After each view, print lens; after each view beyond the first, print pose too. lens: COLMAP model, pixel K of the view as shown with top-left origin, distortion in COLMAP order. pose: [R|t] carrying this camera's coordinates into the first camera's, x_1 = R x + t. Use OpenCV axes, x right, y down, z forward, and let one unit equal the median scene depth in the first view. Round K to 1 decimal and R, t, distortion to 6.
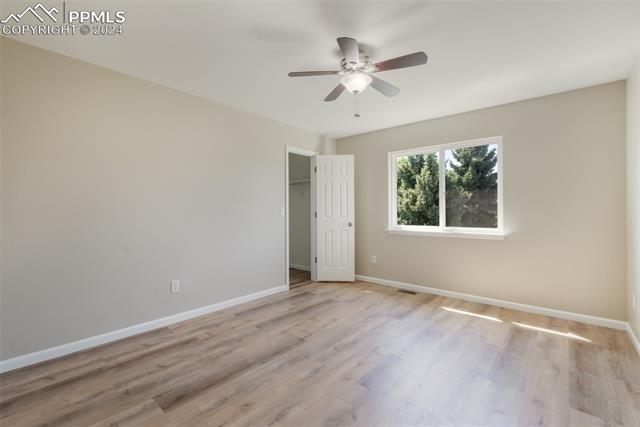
lens RADIAL K [[287.4, 0, 317.9], [0, 287.4, 211.4], [0, 0, 1]] dist [0.001604, -0.000039]
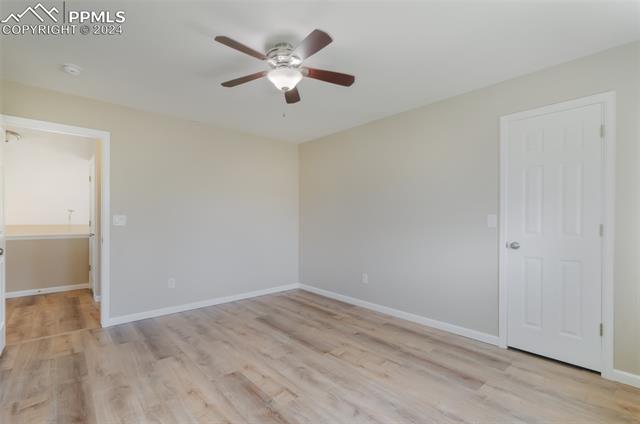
lens RADIAL K [[287.4, 0, 317.9], [0, 287.4, 214.7], [0, 0, 1]] dist [0.001604, -0.000039]
pose [[-0.118910, -0.008743, -0.992866, 0.875639], [-0.006795, 0.999945, -0.007992, -0.018422], [0.992882, 0.005797, -0.118963, 1.016635]]
